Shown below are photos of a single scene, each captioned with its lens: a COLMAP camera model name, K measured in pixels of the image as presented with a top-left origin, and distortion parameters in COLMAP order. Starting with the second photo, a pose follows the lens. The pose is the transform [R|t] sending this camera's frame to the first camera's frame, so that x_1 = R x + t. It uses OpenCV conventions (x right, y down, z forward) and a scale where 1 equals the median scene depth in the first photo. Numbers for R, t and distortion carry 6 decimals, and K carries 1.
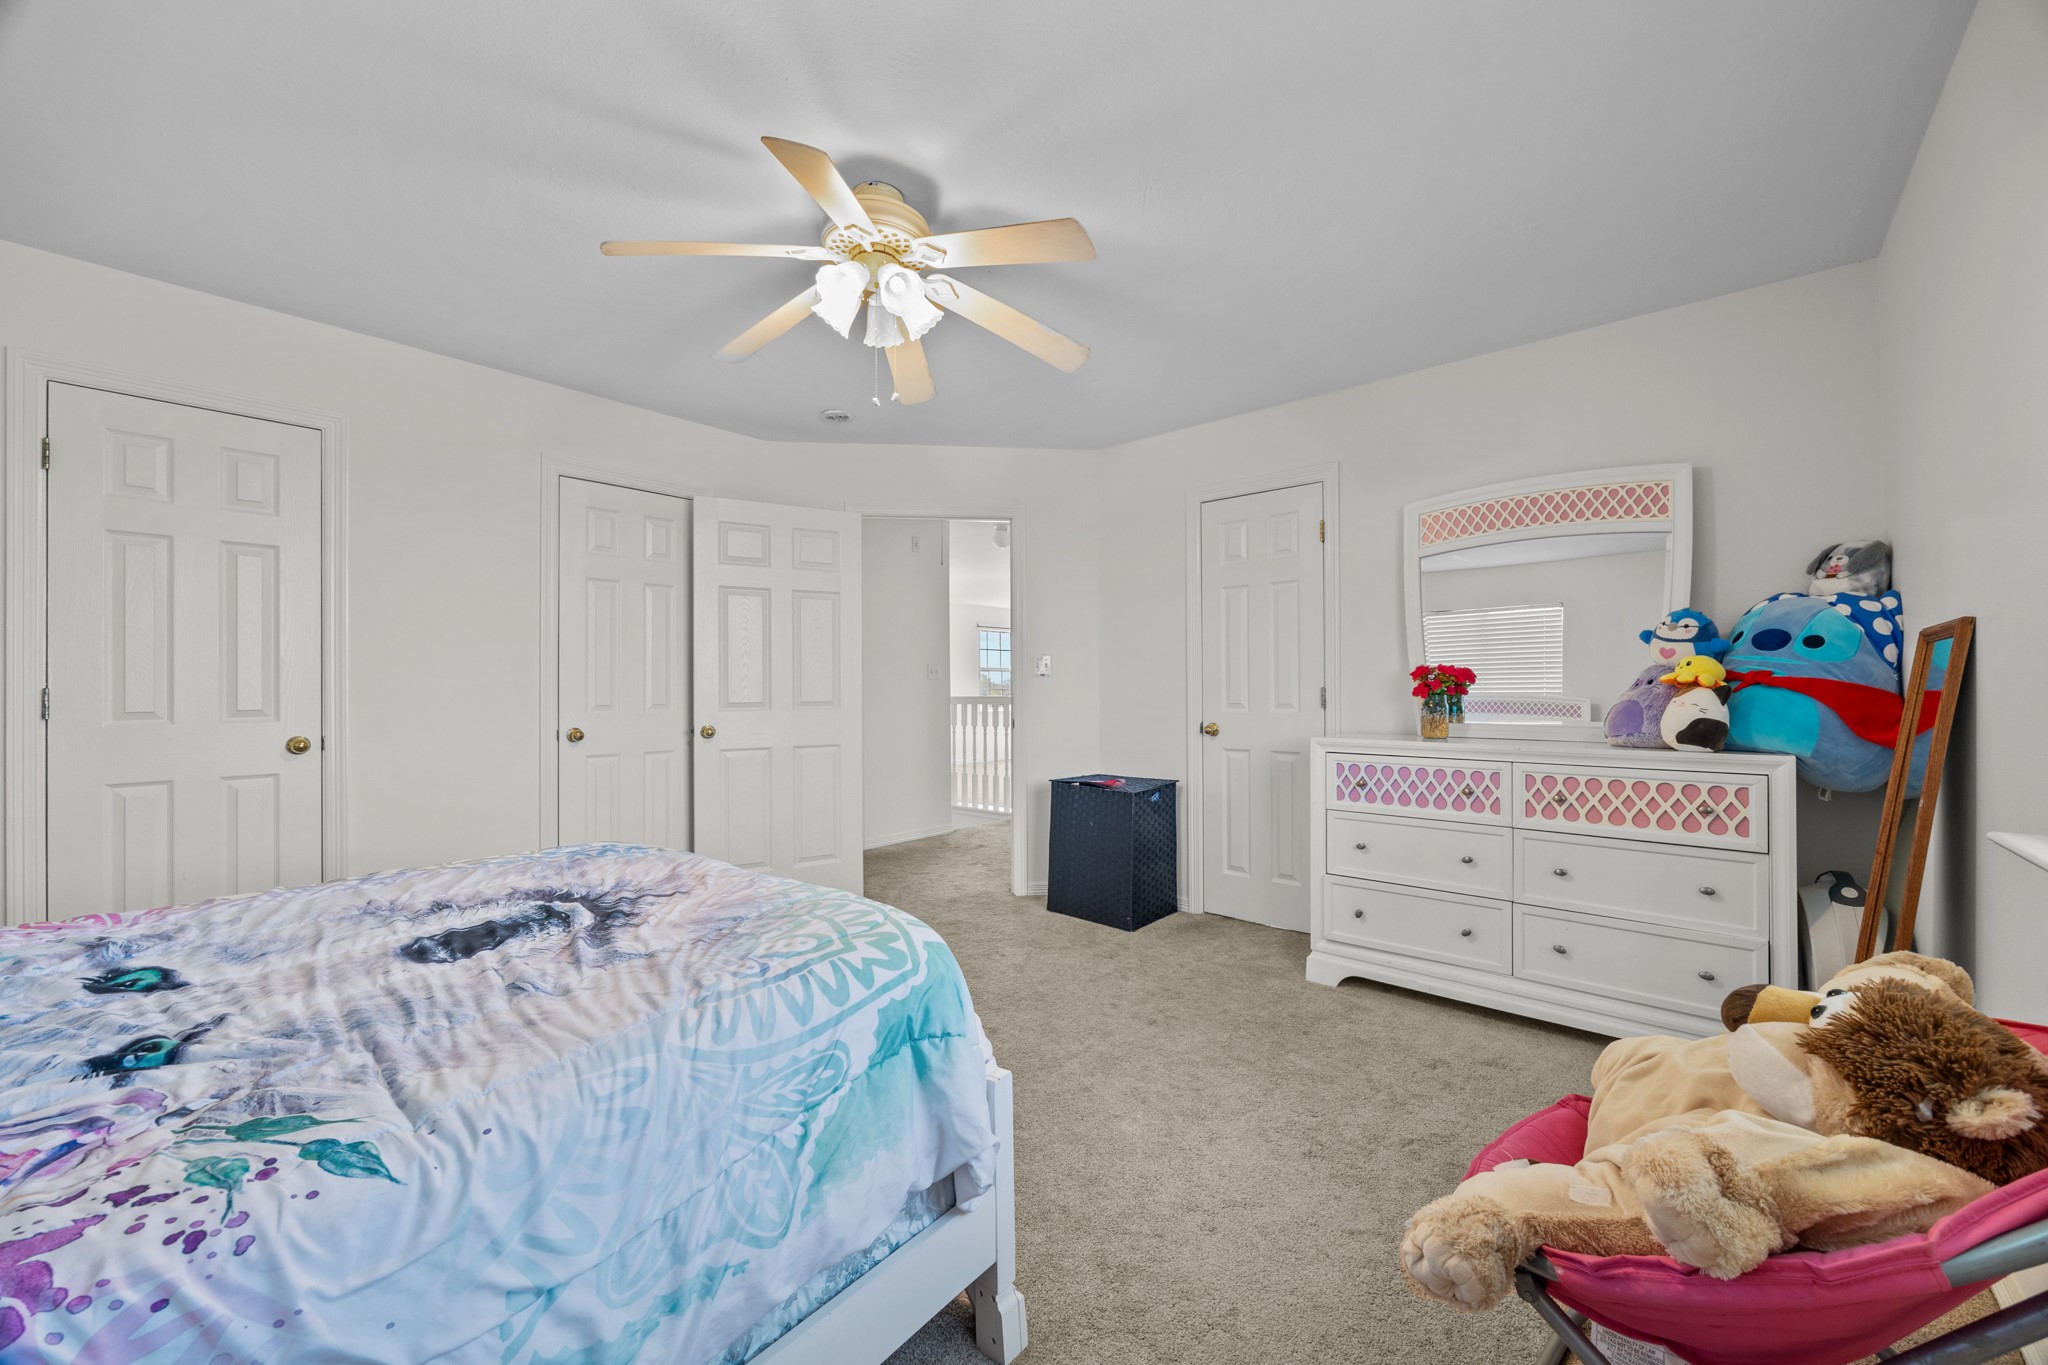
lens RADIAL K [[782.3, 0, 1036.8], [0, 782.3, 682.2], [0, 0, 1]] dist [-0.002401, -0.000036]
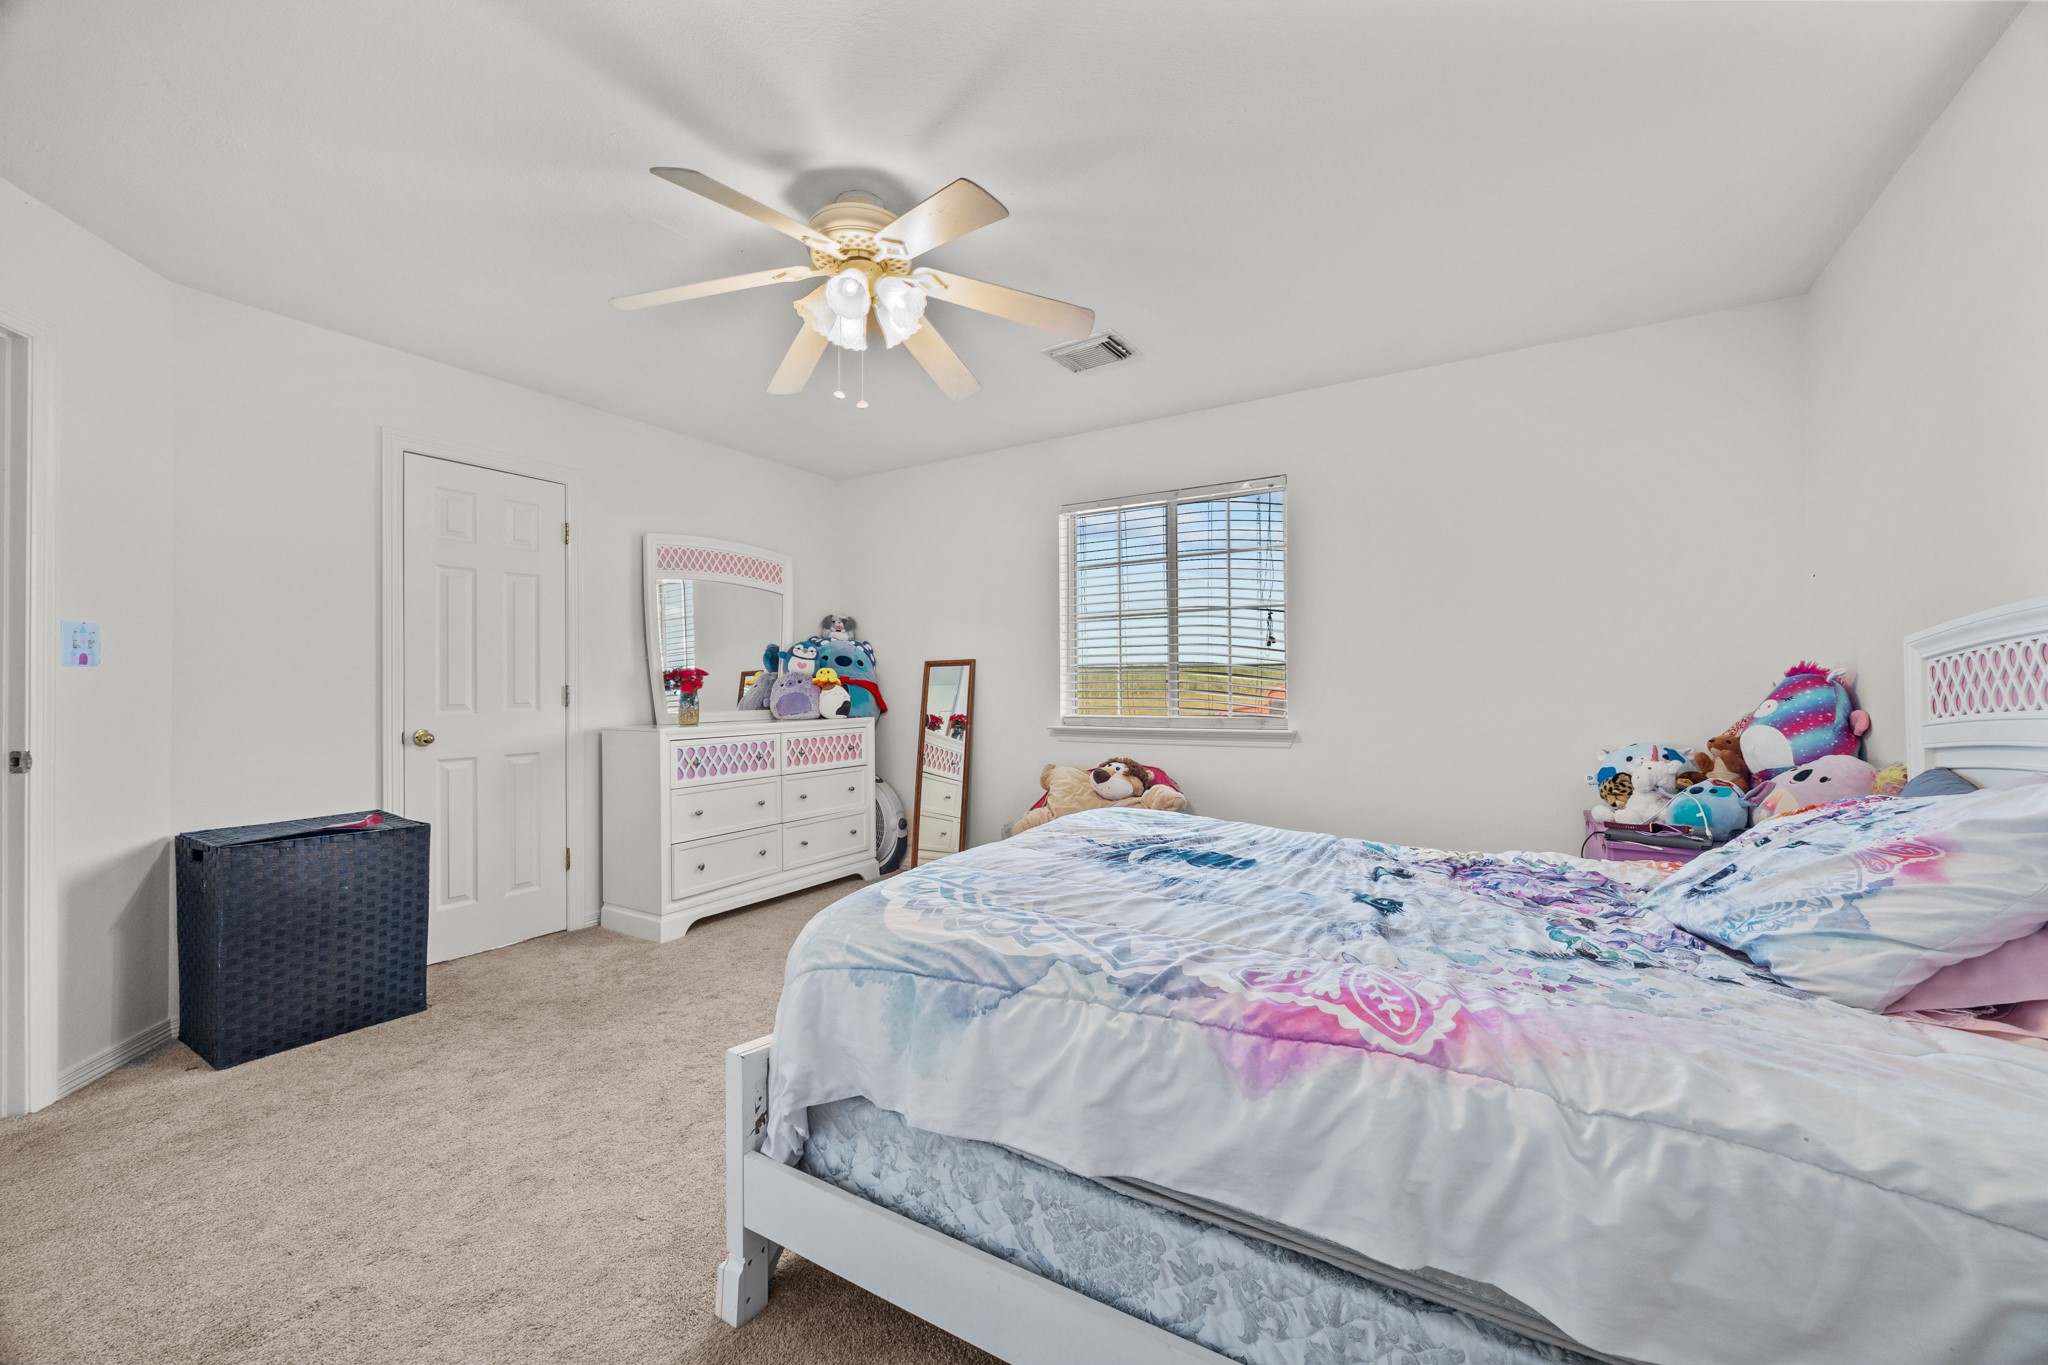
lens RADIAL K [[782.3, 0, 1036.8], [0, 782.3, 682.2], [0, 0, 1]] dist [-0.002401, -0.000036]
pose [[-0.165792, 0.006041, 0.986142, -0.947465], [-0.000468, 0.999981, -0.006204, 0.010023], [-0.986161, -0.001490, -0.165786, 0.712980]]
